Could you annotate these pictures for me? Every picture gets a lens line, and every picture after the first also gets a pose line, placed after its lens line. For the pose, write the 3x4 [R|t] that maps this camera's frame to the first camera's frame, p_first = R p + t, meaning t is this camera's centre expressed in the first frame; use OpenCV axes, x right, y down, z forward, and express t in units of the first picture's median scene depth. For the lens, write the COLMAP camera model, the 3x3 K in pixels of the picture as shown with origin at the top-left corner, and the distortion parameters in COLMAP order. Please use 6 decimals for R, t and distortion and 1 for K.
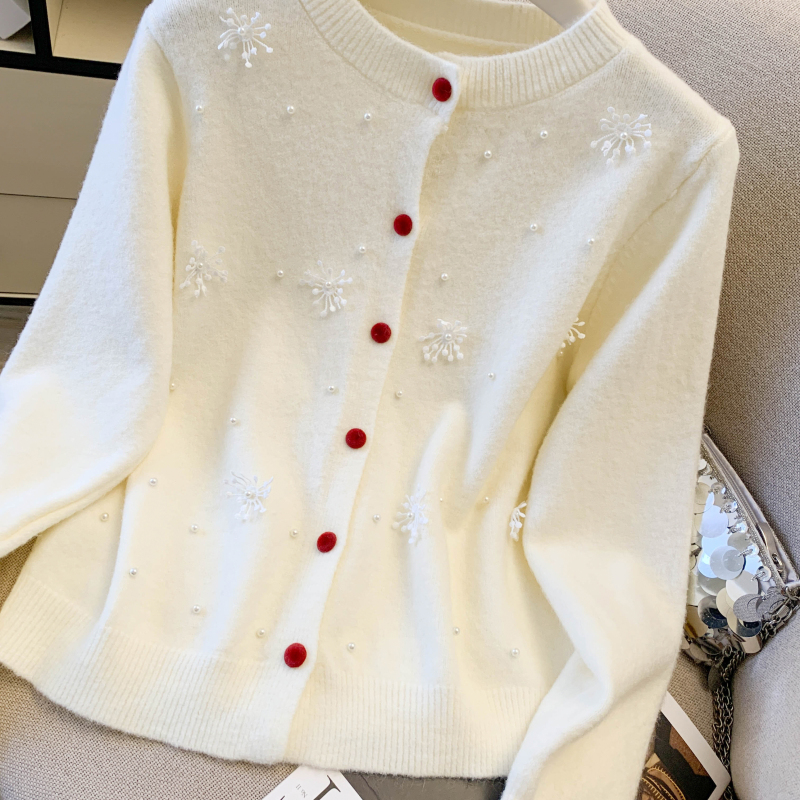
lens RADIAL K [[792.7, 0, 397.4], [0, 792.7, 402.8], [0, 0, 1]] dist [0.111417, -0.208363]
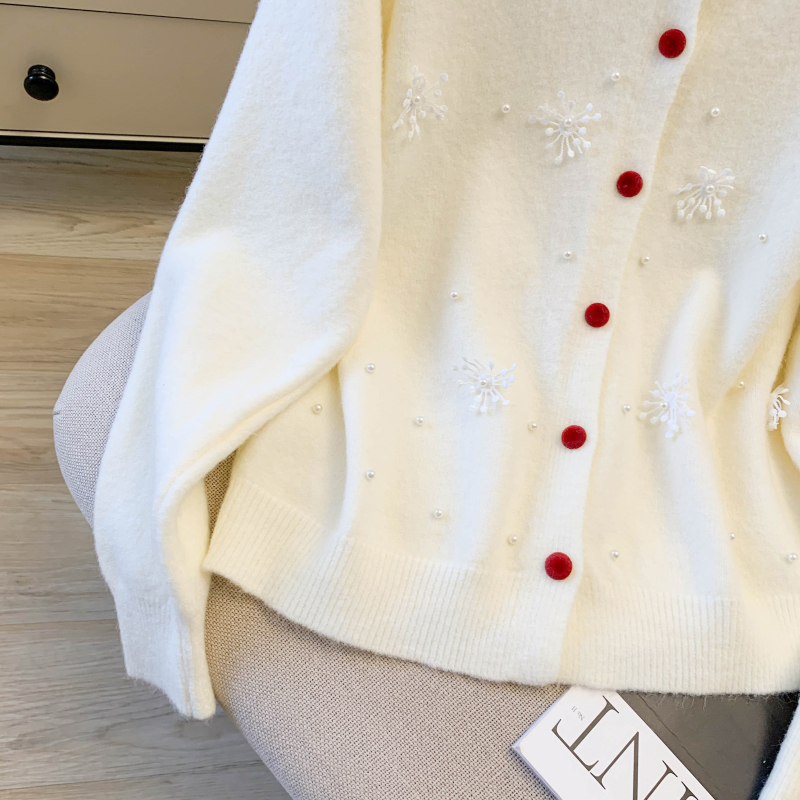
lens RADIAL K [[802.1, 0, 422.6], [0, 802.1, 399.7], [0, 0, 1]] dist [0.072609, -0.114386]
pose [[0.999827, -0.007240, 0.017157, -0.259665], [0.003983, 0.983159, 0.182710, -0.023996], [-0.018191, -0.182610, 0.983017, 0.150288]]
